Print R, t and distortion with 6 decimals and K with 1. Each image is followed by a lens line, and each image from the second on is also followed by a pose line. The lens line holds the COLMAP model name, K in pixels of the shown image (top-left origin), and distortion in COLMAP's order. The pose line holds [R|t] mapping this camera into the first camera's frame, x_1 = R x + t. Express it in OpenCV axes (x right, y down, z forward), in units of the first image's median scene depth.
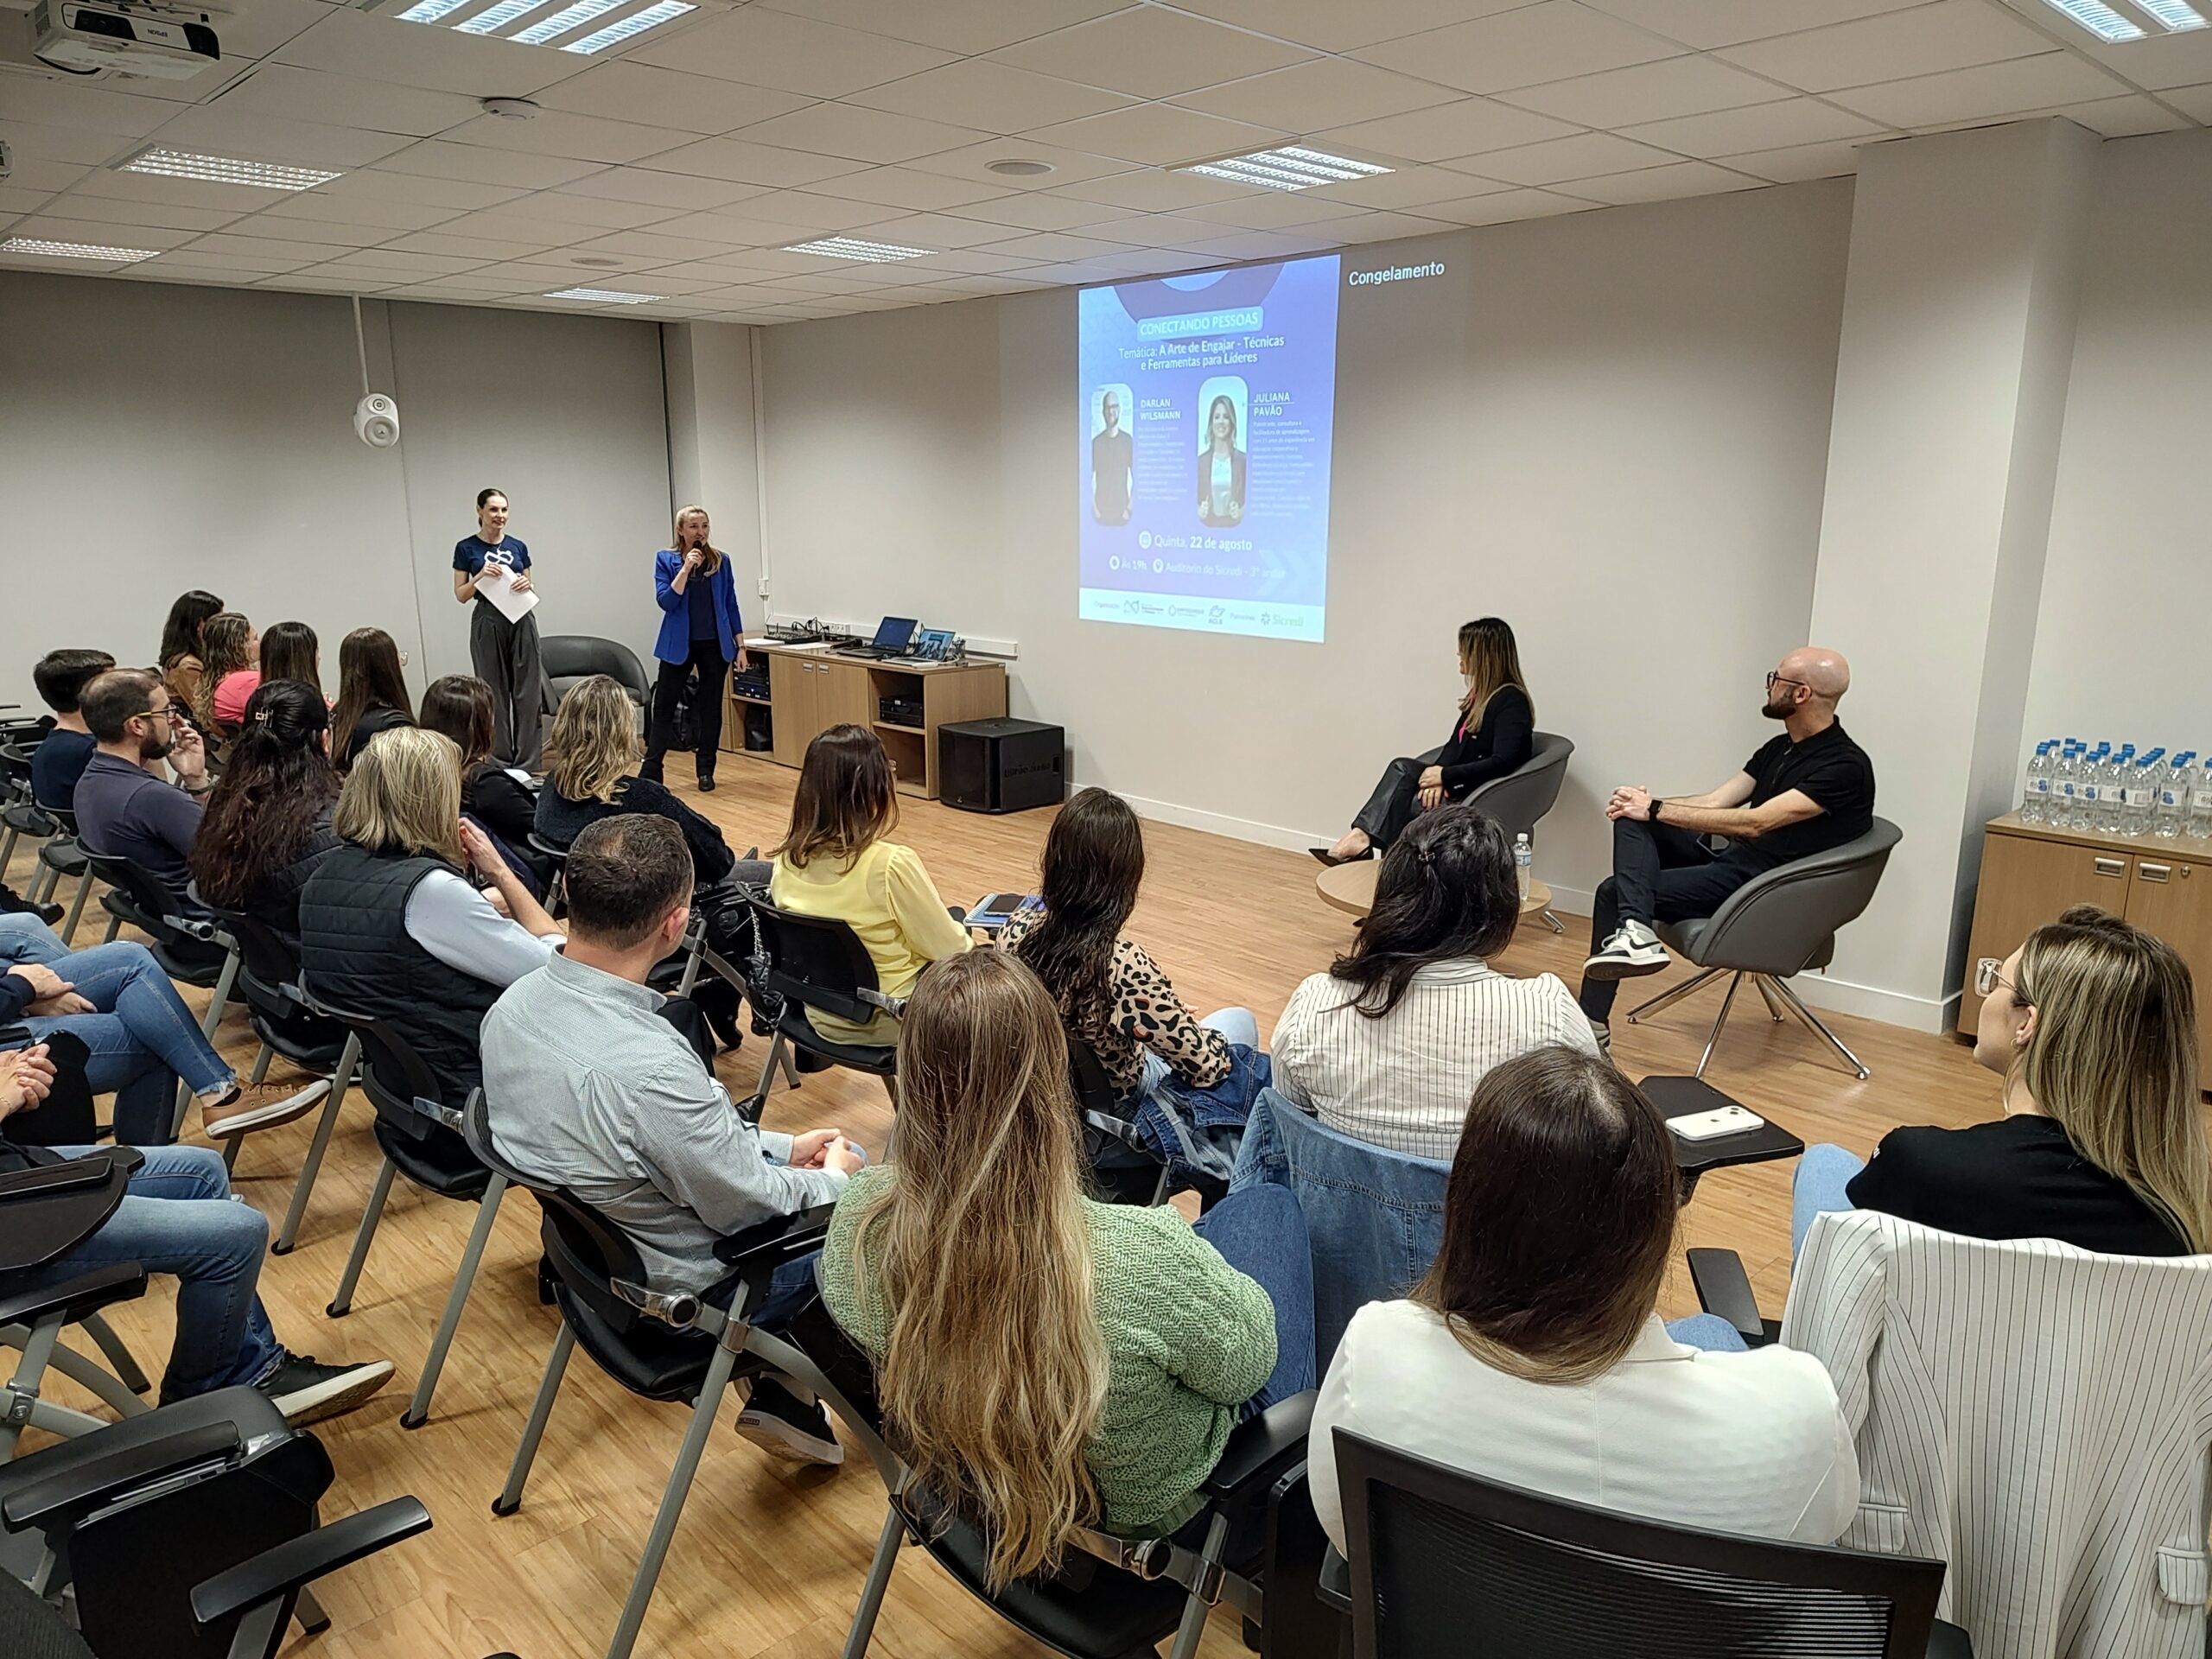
lens RADIAL K [[1491.8, 0, 1125.9], [0, 1491.8, 832.2], [0, 0, 1]] dist [0.054336, -0.069358]
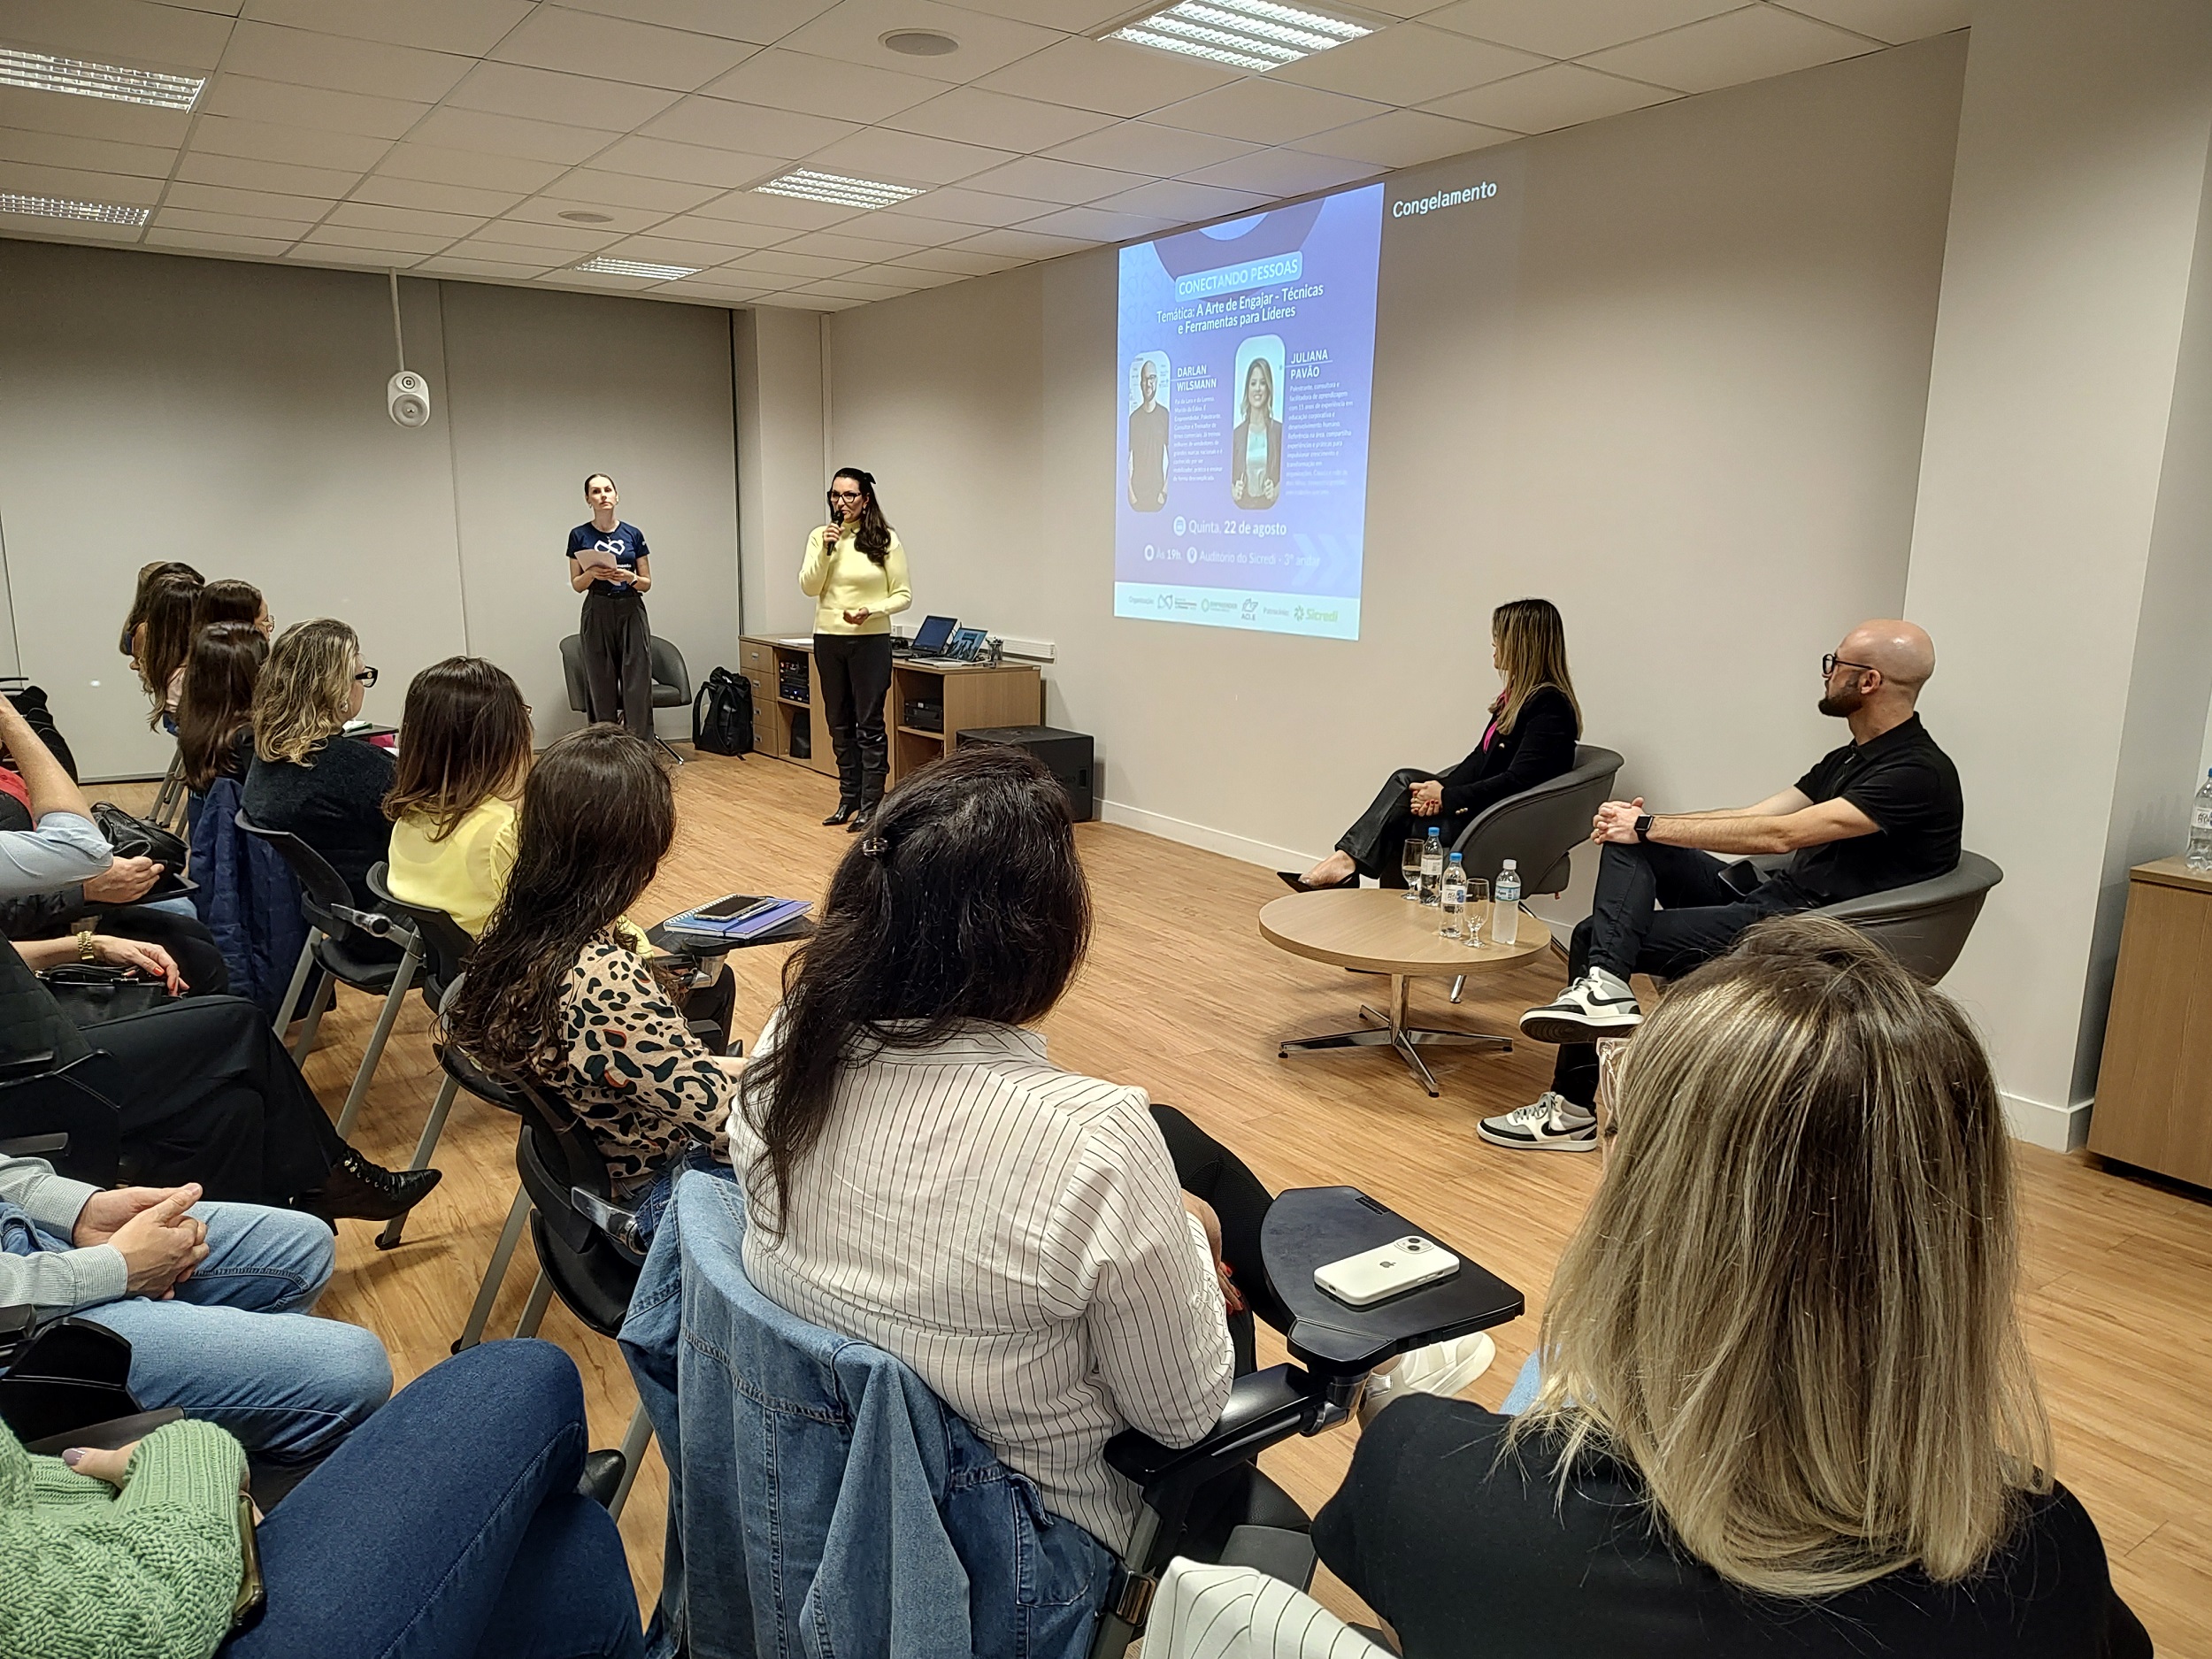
lens RADIAL K [[1502.7, 0, 1106.0], [0, 1502.7, 829.5], [0, 0, 1]] dist [0.071475, -0.057699]
pose [[0.989122, 0.038595, -0.141947, 0.115788], [-0.042731, 0.998743, -0.026203, 0.010635], [0.140758, 0.031984, 0.989527, 0.127031]]
